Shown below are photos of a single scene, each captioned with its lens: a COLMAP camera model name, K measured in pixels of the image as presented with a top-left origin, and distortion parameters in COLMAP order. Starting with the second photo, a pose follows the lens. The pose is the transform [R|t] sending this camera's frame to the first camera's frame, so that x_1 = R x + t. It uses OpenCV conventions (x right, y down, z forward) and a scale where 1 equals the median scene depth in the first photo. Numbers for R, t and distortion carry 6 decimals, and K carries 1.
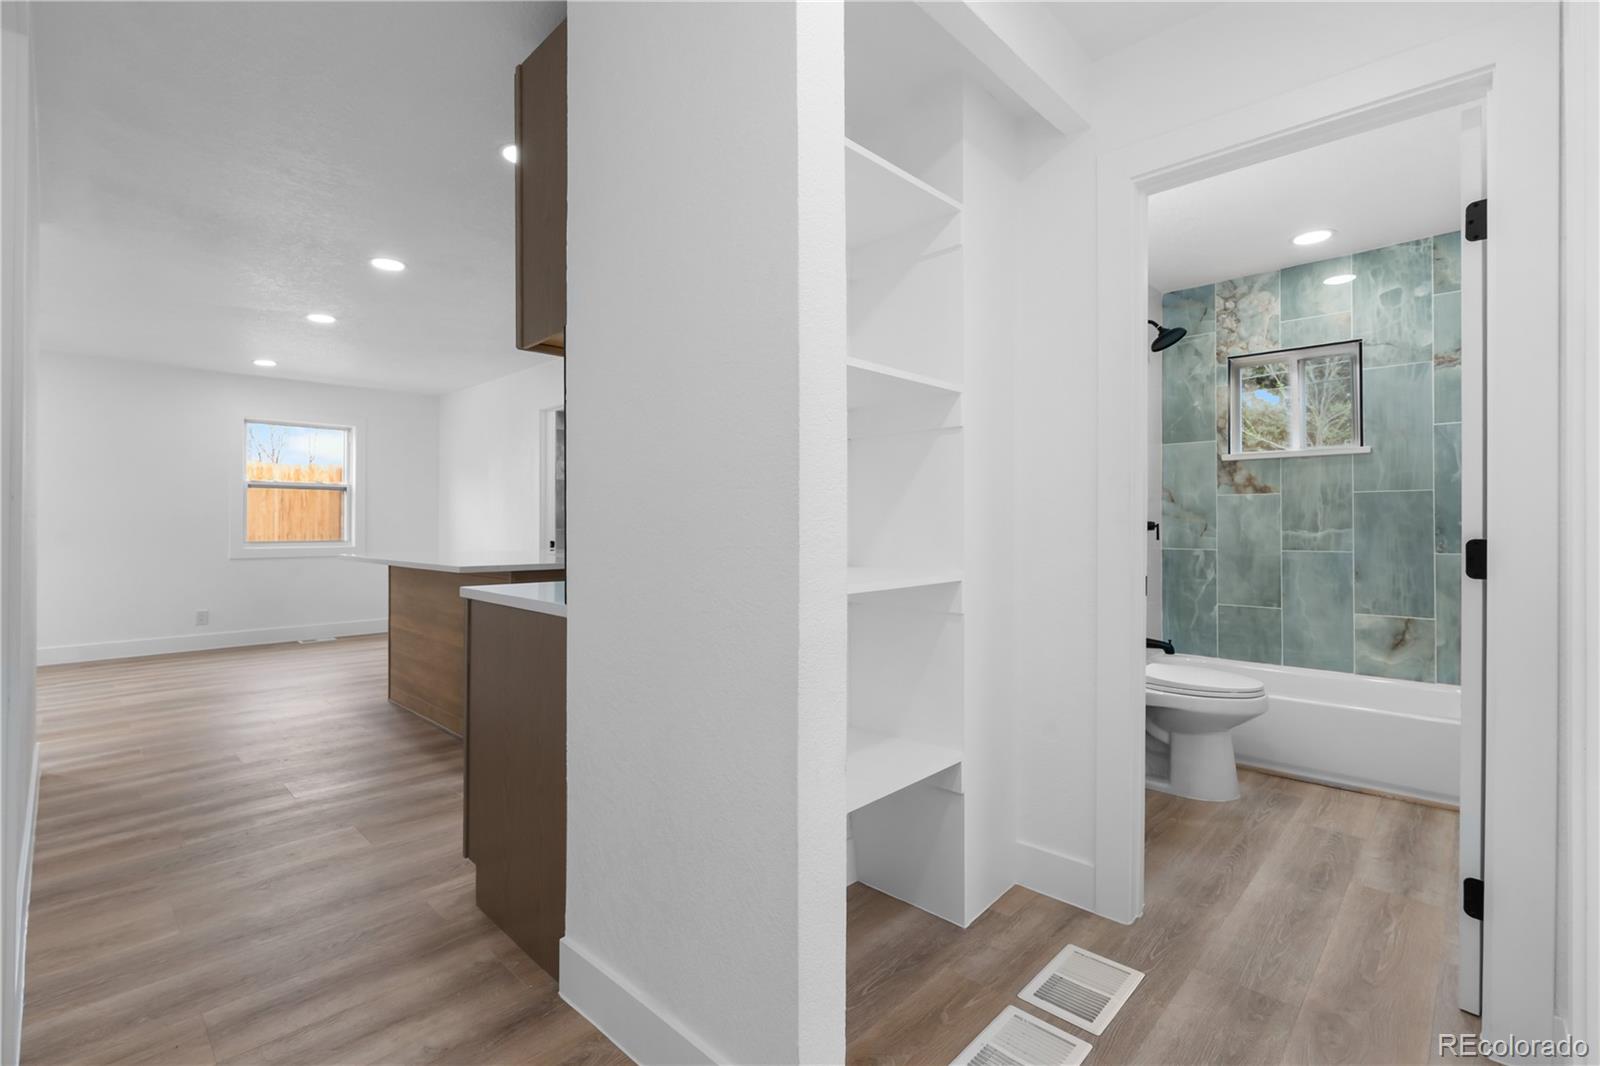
lens RADIAL K [[676.5, 0, 820.6], [0, 676.5, 518.2], [0, 0, 1]] dist [0.002574, 0.000202]
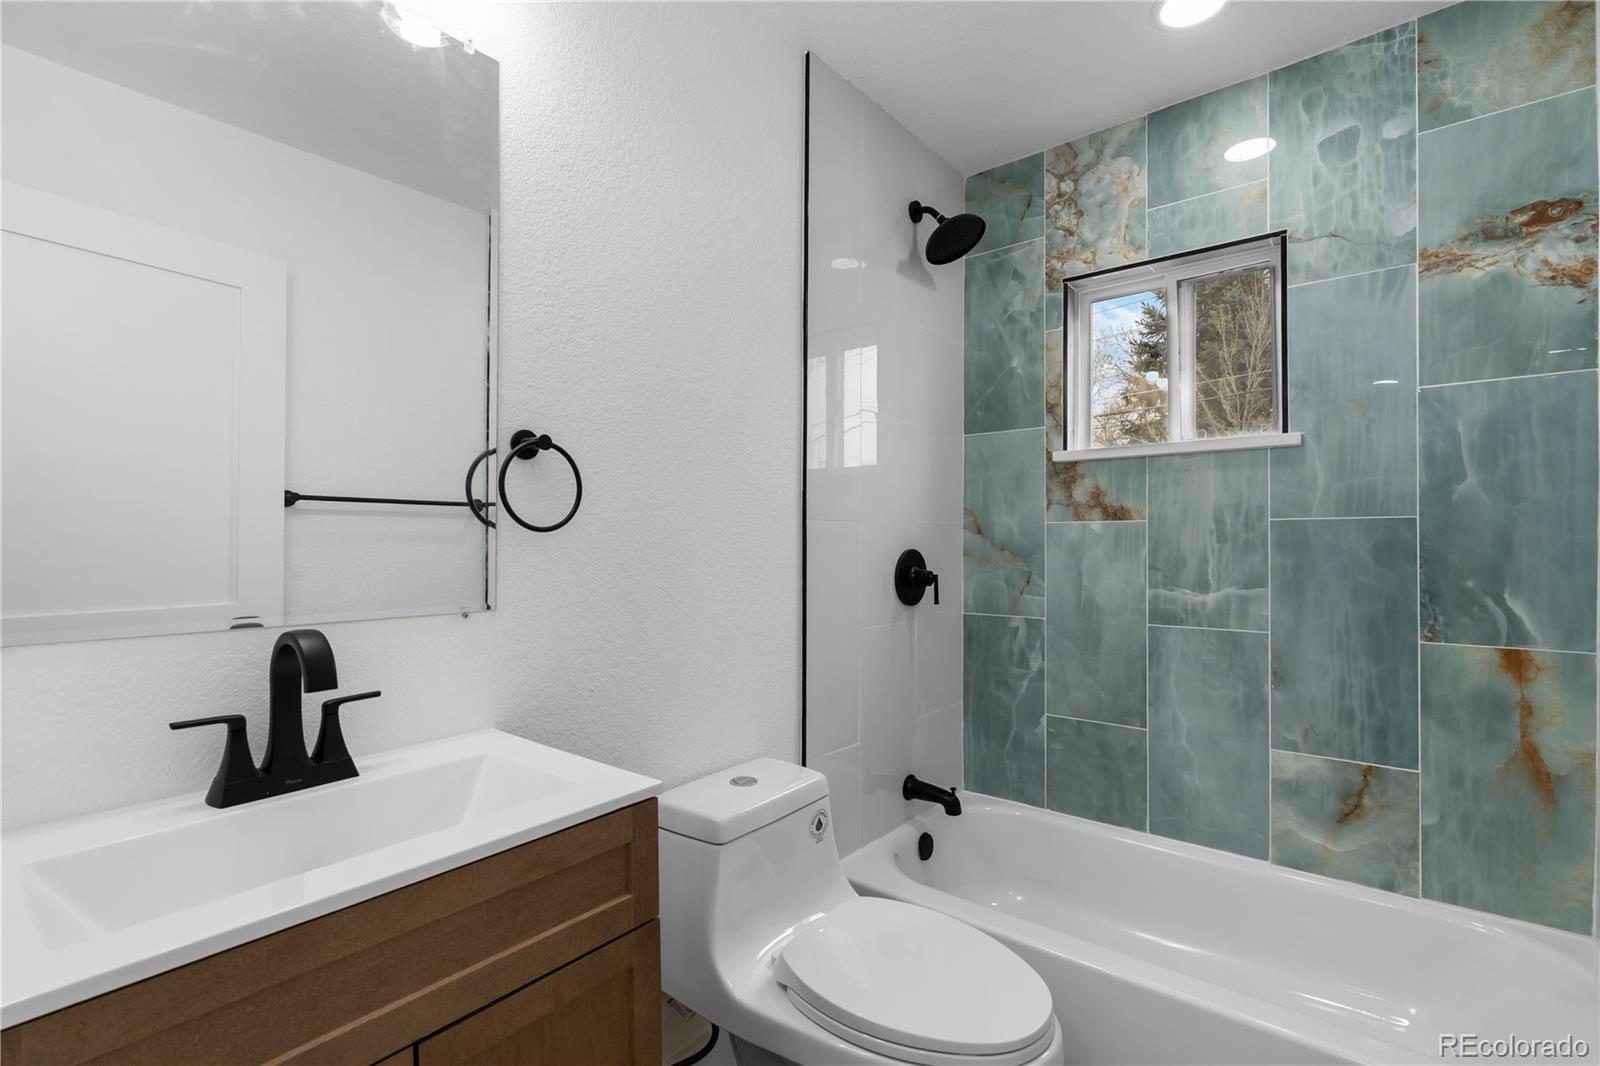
lens RADIAL K [[724.8, 0, 796.0], [0, 724.8, 539.7], [0, 0, 1]] dist [-0.000469, 0.000267]
pose [[0.996732, 0.003076, 0.080725, 0.356339], [-0.003157, 0.999995, 0.000882, -0.021311], [-0.080722, -0.001134, 0.996736, 0.446700]]
